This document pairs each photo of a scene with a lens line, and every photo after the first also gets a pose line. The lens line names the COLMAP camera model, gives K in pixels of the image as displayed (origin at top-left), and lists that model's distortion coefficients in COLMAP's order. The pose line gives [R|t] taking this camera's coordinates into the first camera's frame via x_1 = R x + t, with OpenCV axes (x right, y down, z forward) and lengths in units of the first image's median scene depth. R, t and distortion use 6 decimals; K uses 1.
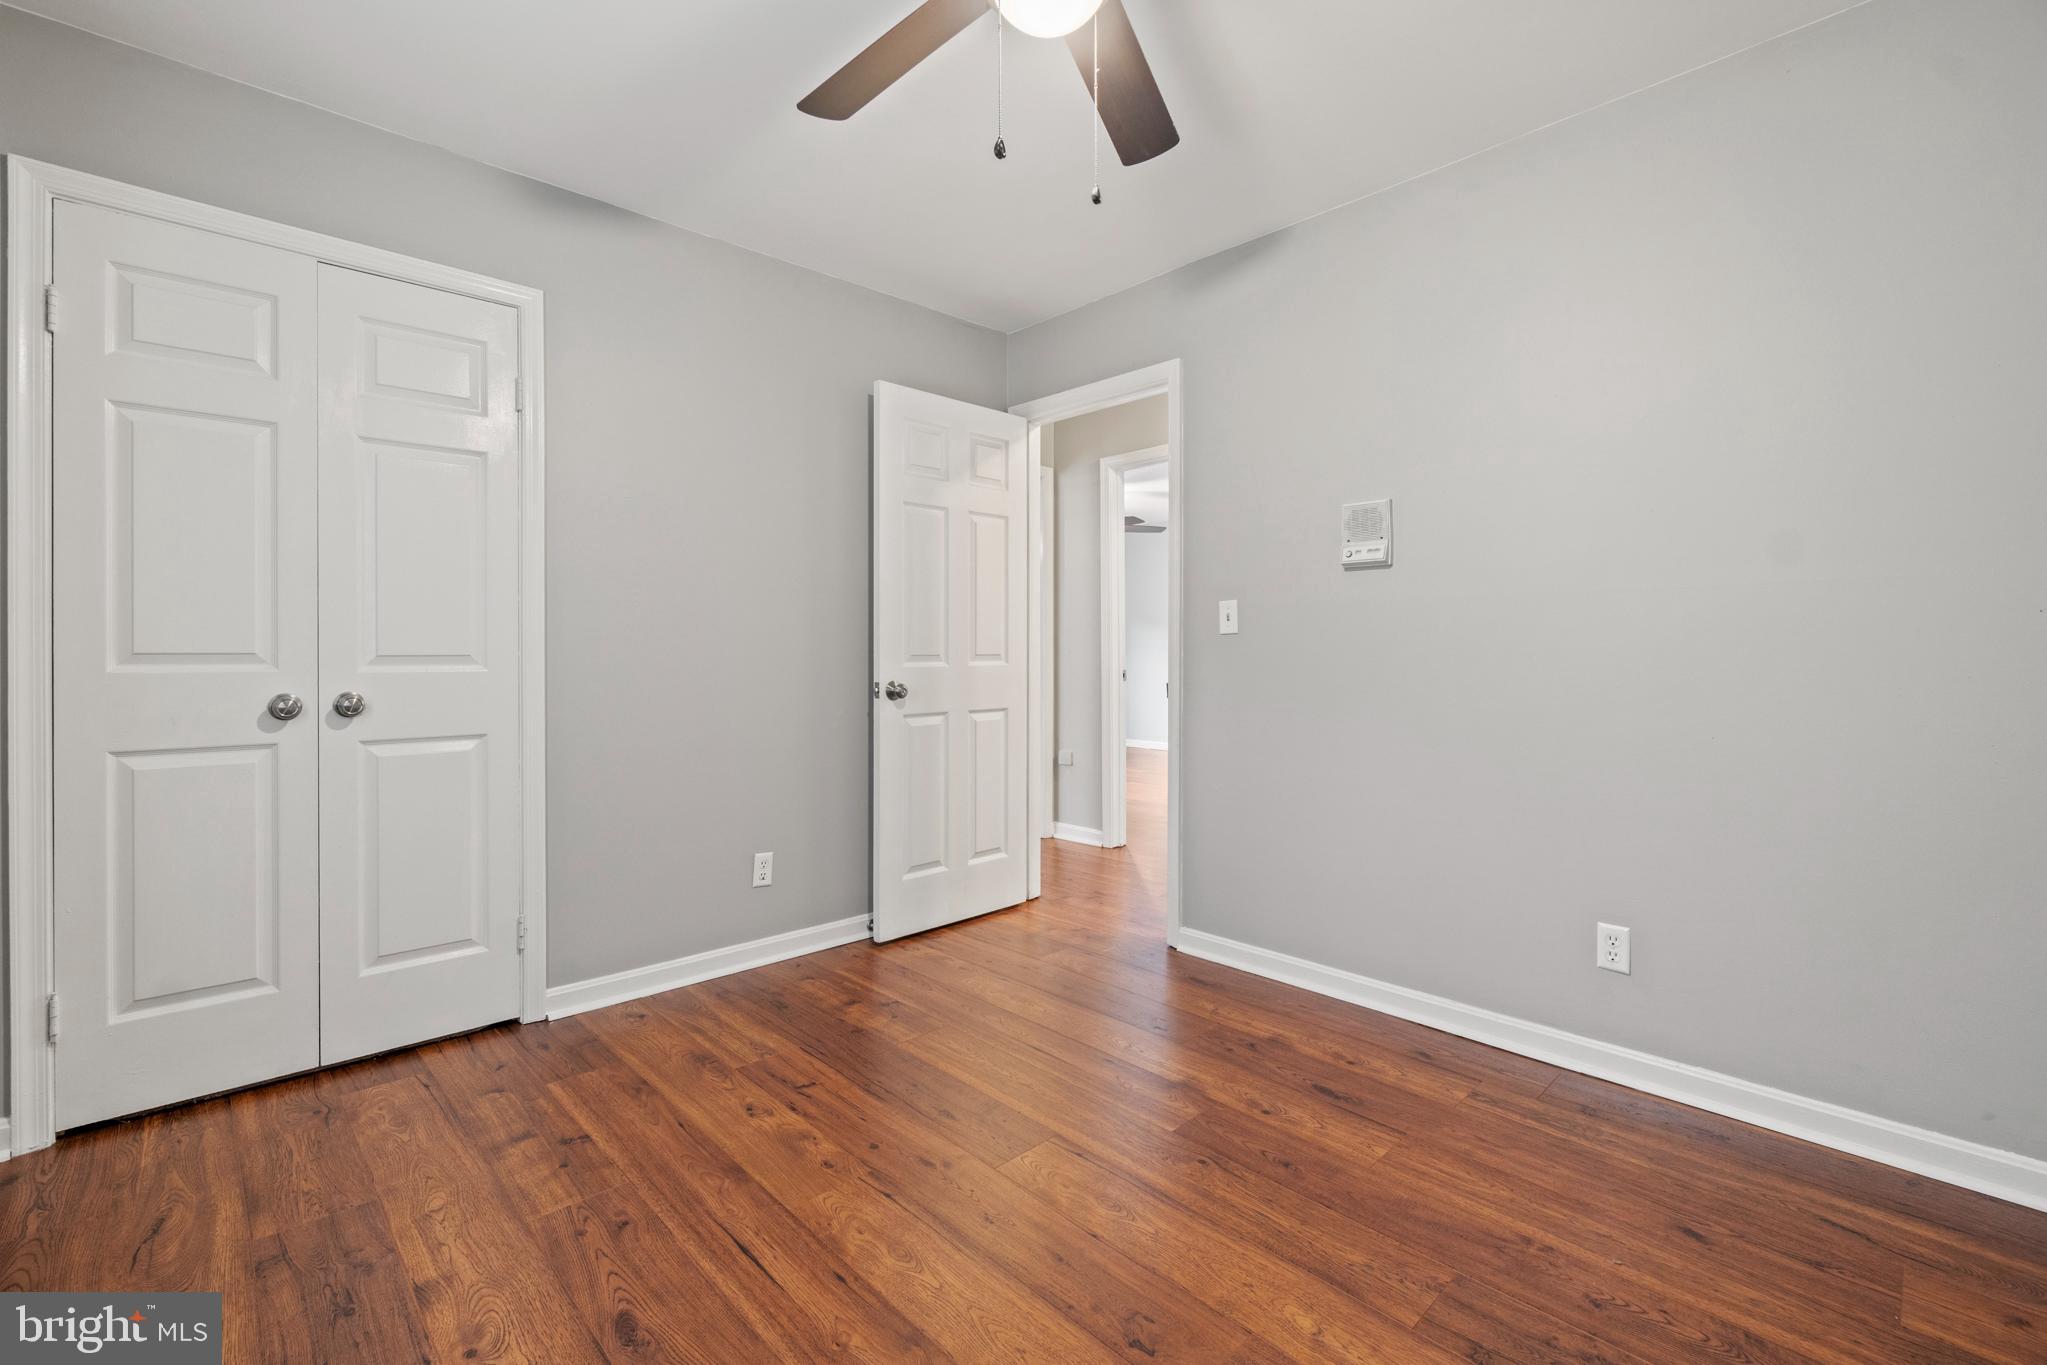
lens RADIAL K [[886.6, 0, 1011.4], [0, 886.6, 672.9], [0, 0, 1]] dist [-0.005454, -0.000212]
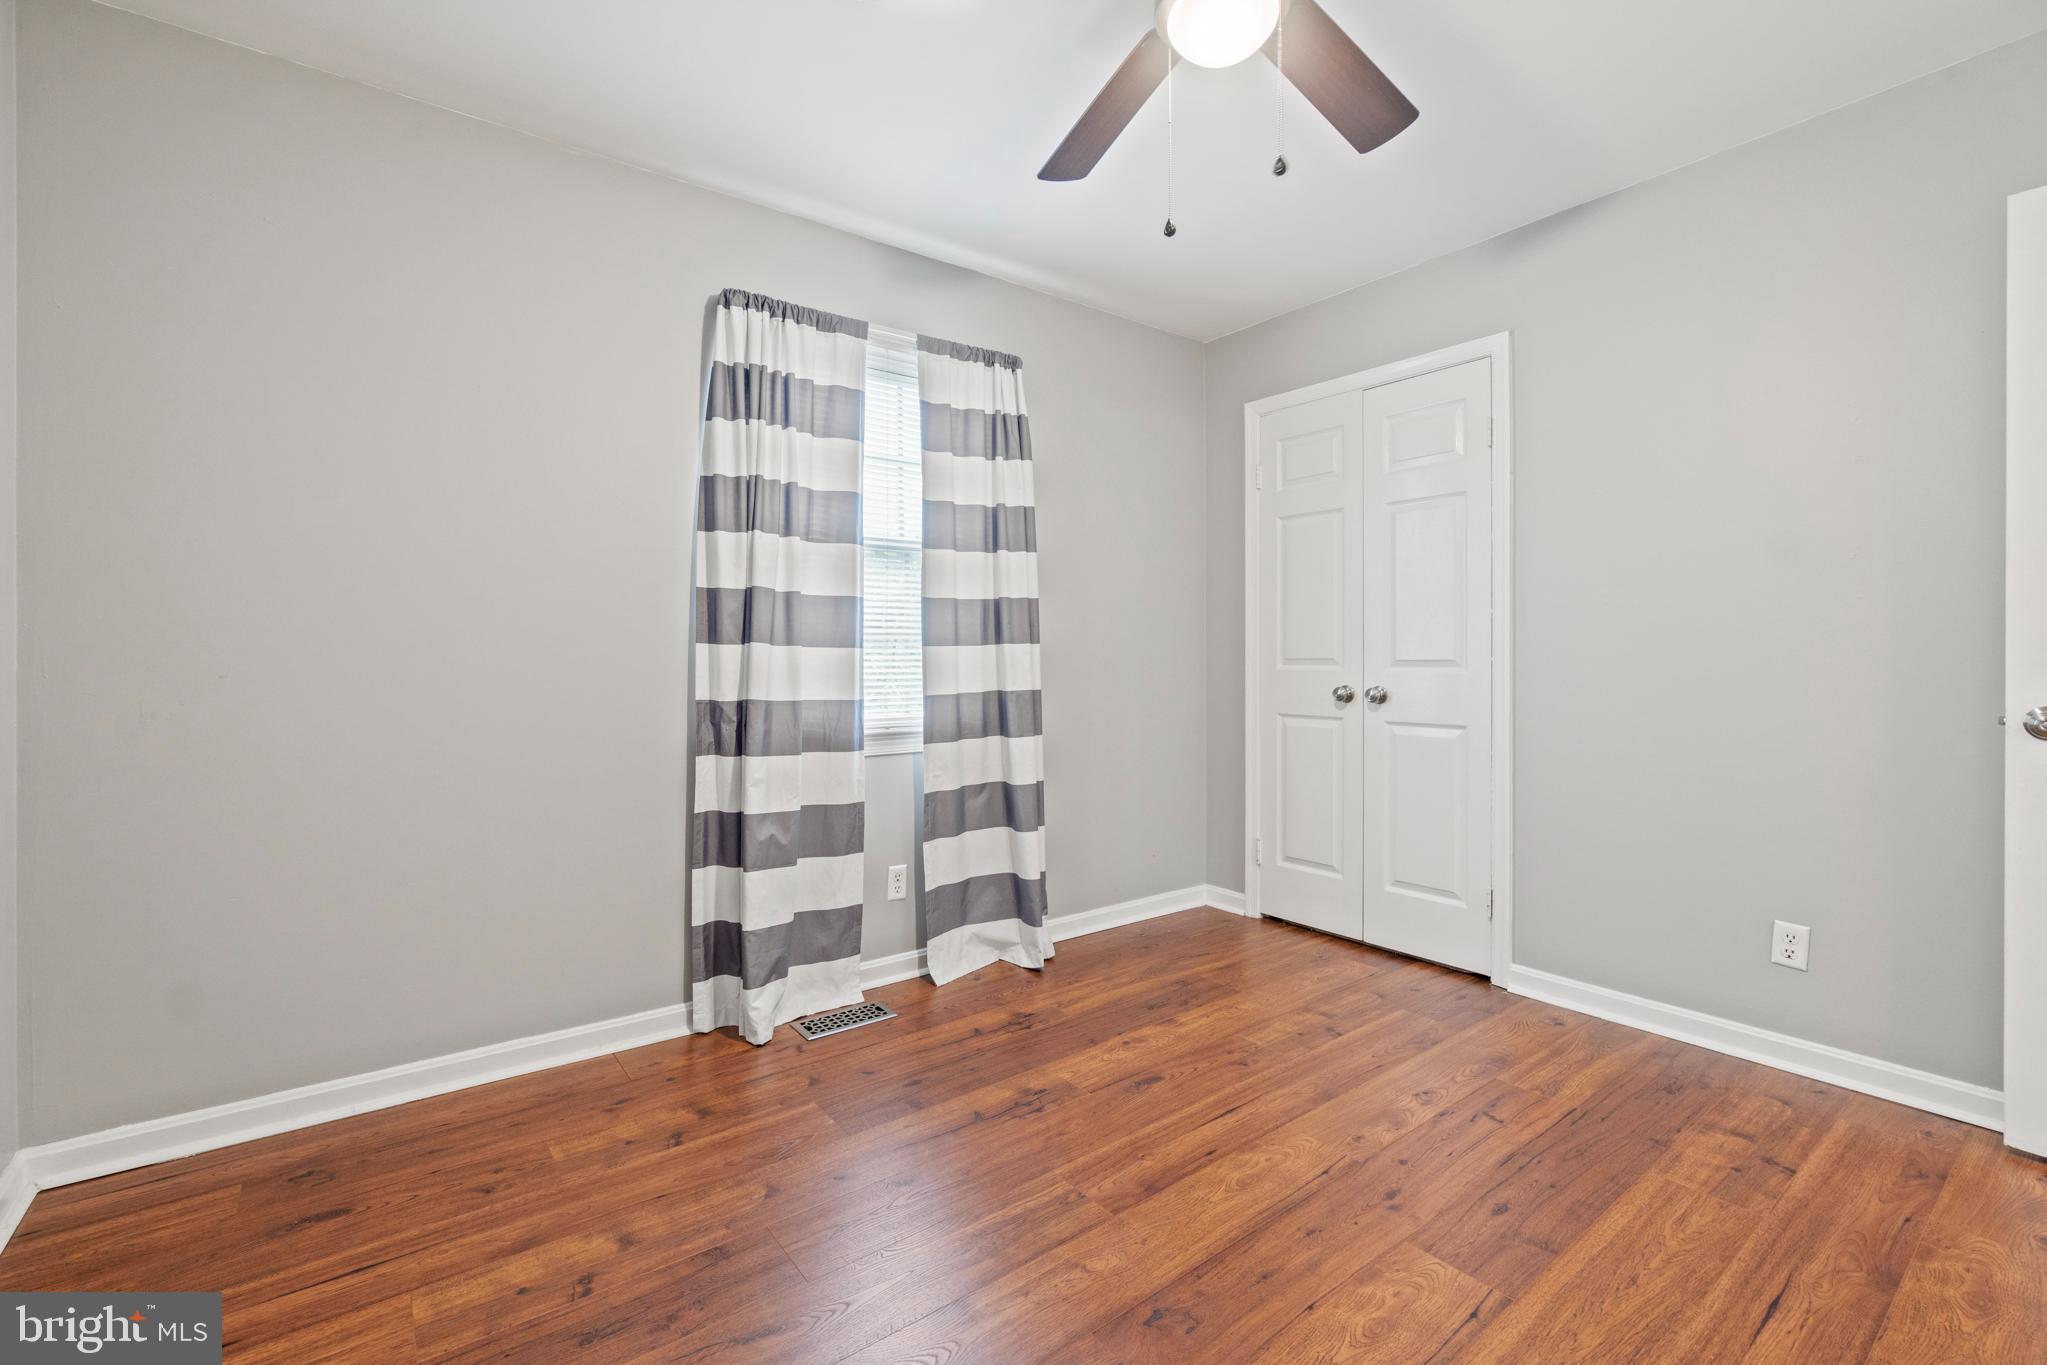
lens RADIAL K [[866.7, 0, 985.8], [0, 866.7, 678.7], [0, 0, 1]] dist [0.000197, 0.000137]
pose [[-0.126170, 0.021414, -0.991777, 0.734353], [-0.017149, 0.999571, 0.023764, -0.012585], [0.991860, 0.020006, -0.125749, 0.569104]]
